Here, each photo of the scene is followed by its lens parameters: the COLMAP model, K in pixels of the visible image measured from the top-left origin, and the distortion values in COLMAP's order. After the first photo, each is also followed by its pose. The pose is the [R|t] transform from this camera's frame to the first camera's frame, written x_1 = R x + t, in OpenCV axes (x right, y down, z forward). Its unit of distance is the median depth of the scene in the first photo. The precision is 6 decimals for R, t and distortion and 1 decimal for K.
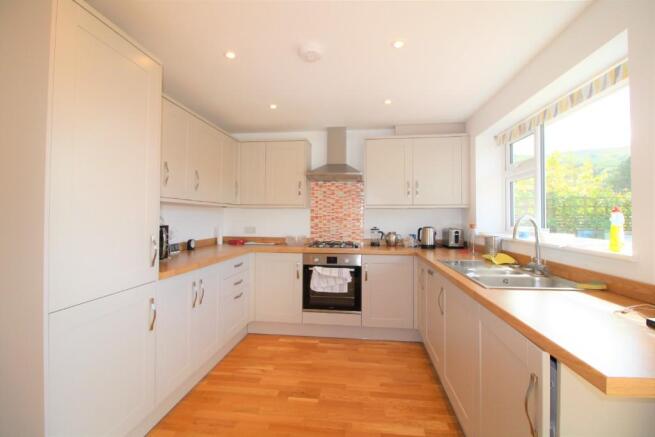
lens RADIAL K [[316.5, 0, 330.6], [0, 316.5, 213.7], [0, 0, 1]] dist [-0.002572, -0.000128]
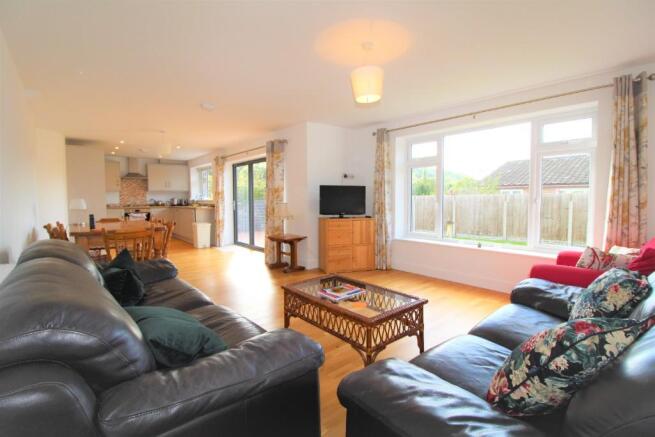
lens RADIAL K [[316.5, 0, 333.5], [0, 316.5, 213.1], [0, 0, 1]] dist [-0.002572, -0.000128]
pose [[0.674216, -0.036903, 0.737611, -0.804166], [-0.002557, 0.998628, 0.052299, 0.020495], [-0.738529, -0.037147, 0.673197, -1.915938]]
